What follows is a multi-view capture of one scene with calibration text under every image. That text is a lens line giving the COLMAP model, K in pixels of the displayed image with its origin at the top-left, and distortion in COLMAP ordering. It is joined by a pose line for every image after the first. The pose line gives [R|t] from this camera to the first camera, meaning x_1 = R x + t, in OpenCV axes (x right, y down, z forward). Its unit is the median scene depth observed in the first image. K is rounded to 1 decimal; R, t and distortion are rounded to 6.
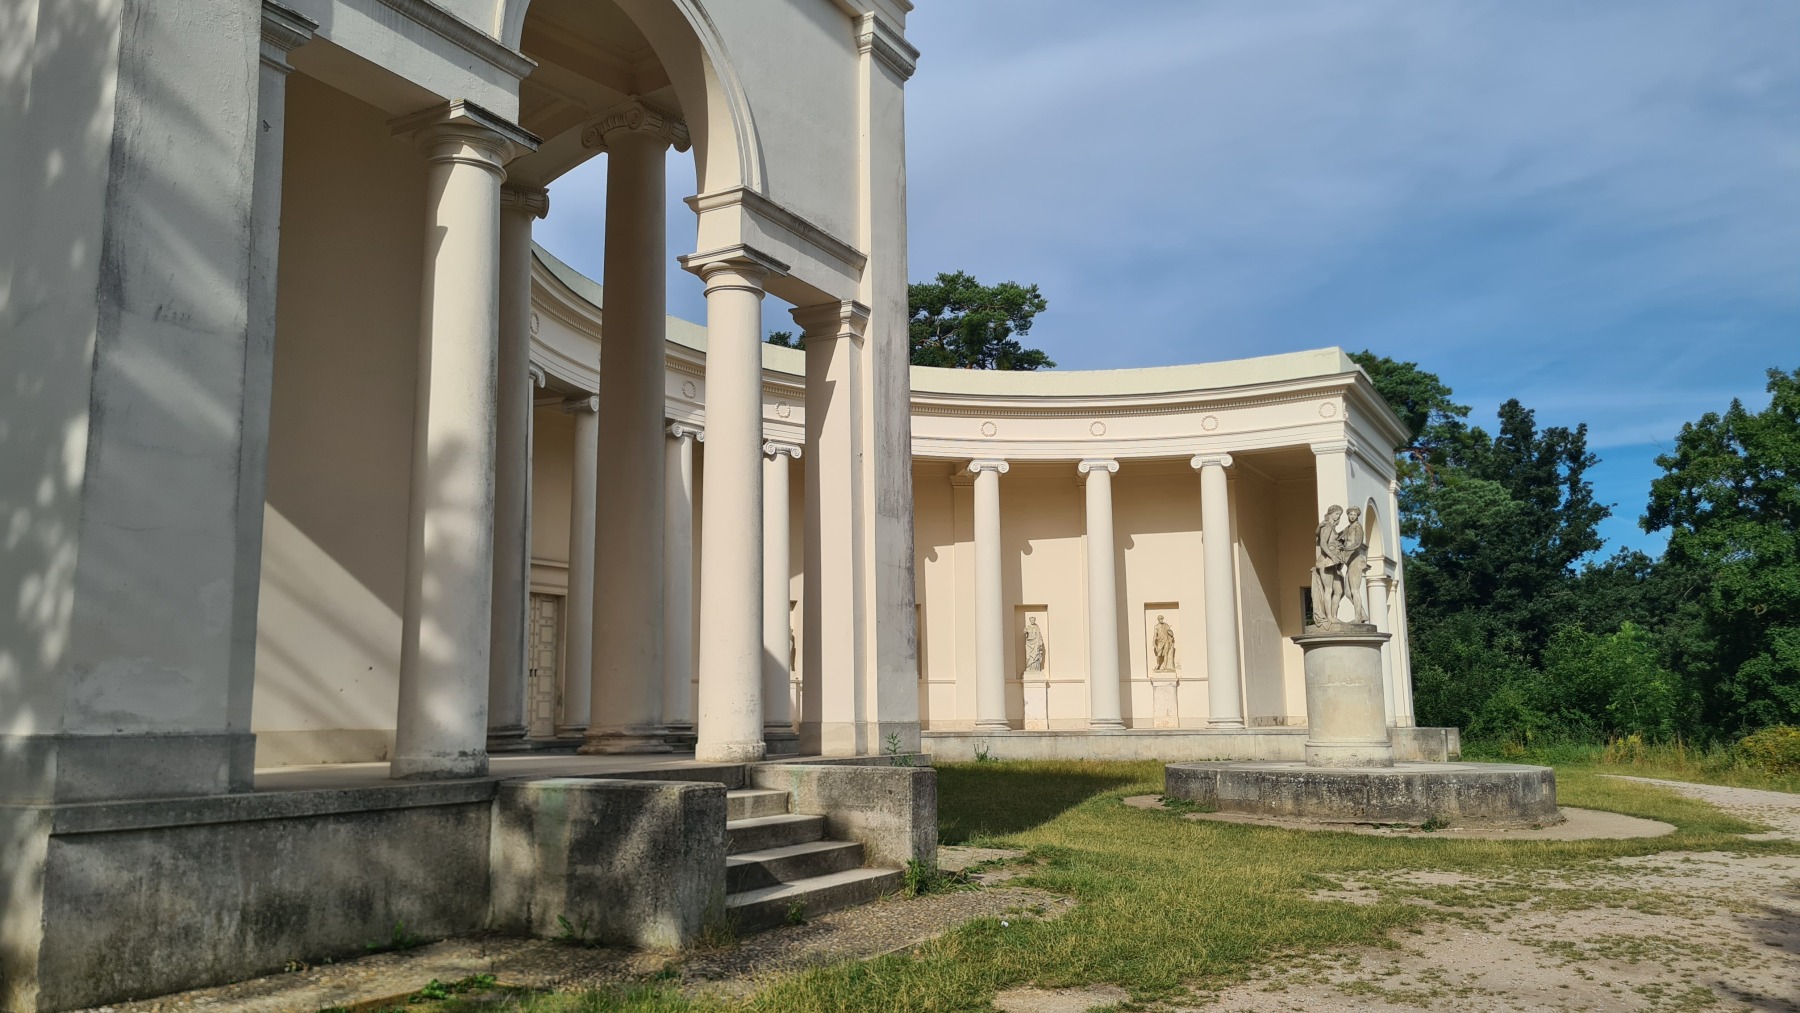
lens RADIAL K [[1352.9, 0, 901.4], [0, 1352.9, 509.6], [0, 0, 1]] dist [0.038984, 0.002605]
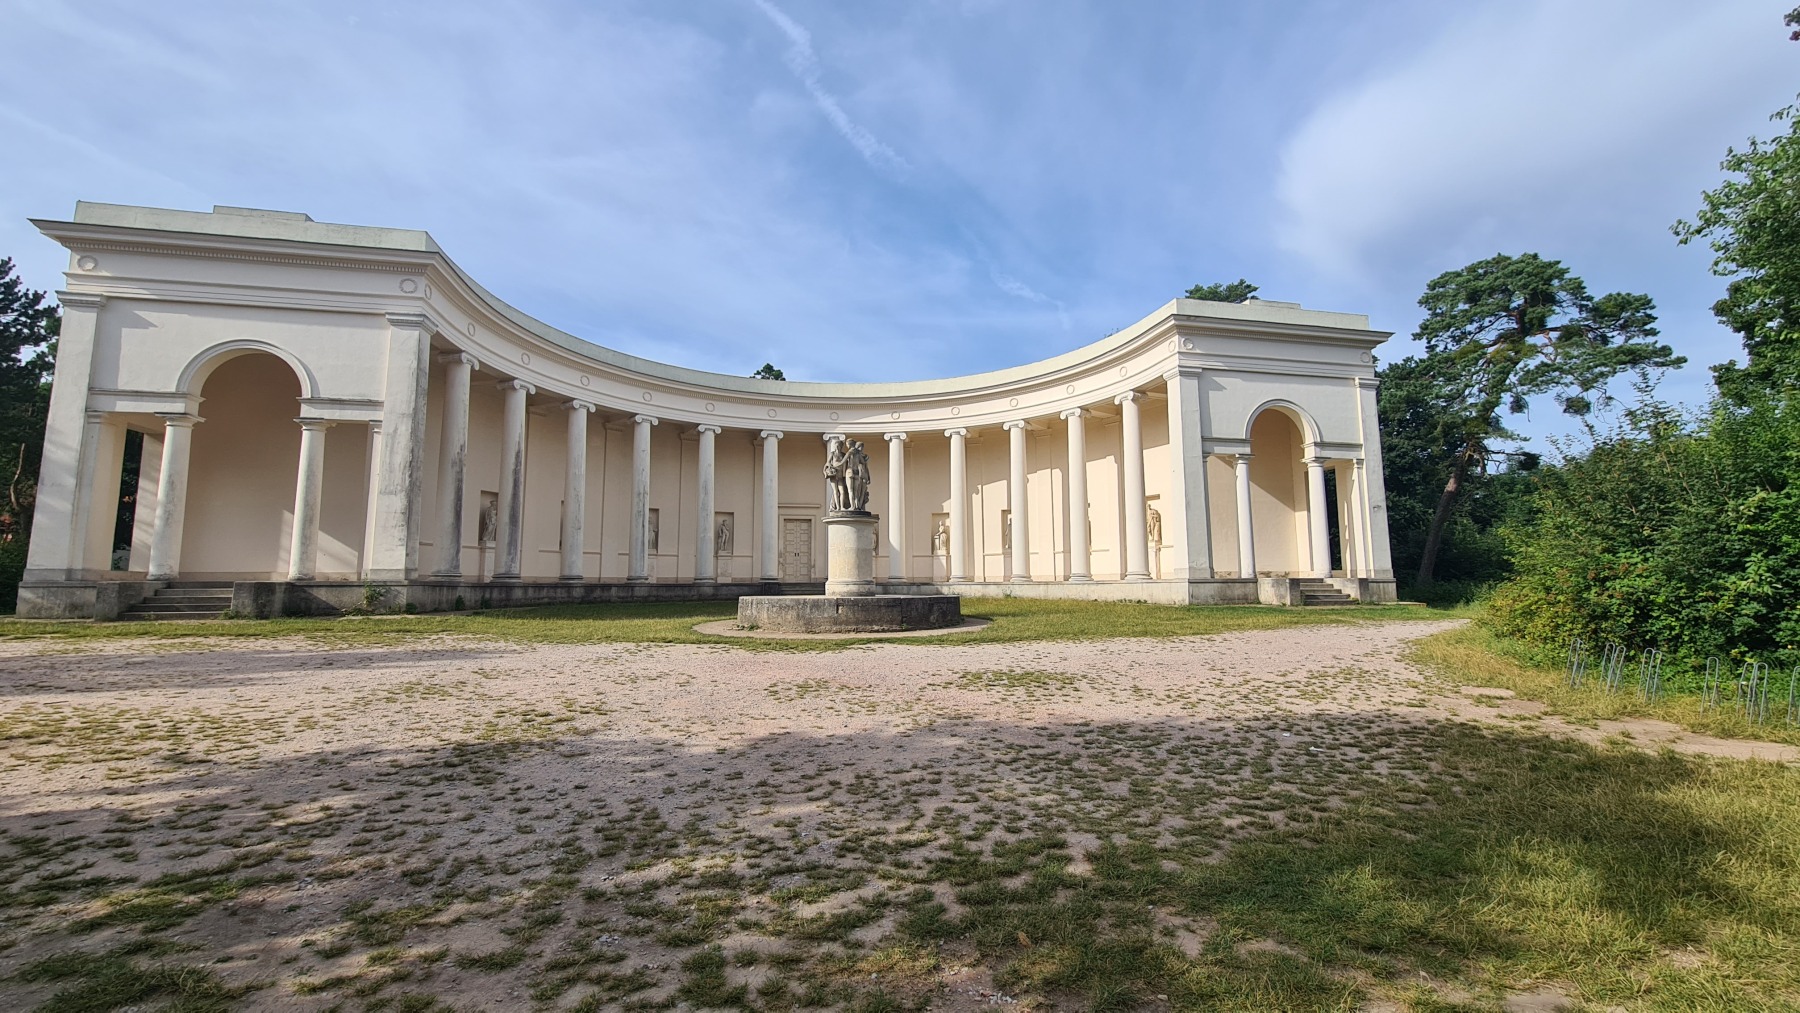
lens RADIAL K [[727.9, 0, 898.0], [0, 727.9, 504.8], [0, 0, 1]] dist [-0.005584, 0.000033]
pose [[0.659719, -0.078866, -0.747363, 0.736409], [0.114154, 0.993455, -0.004069, 0.062054], [0.742792, -0.082630, 0.664404, 0.328110]]
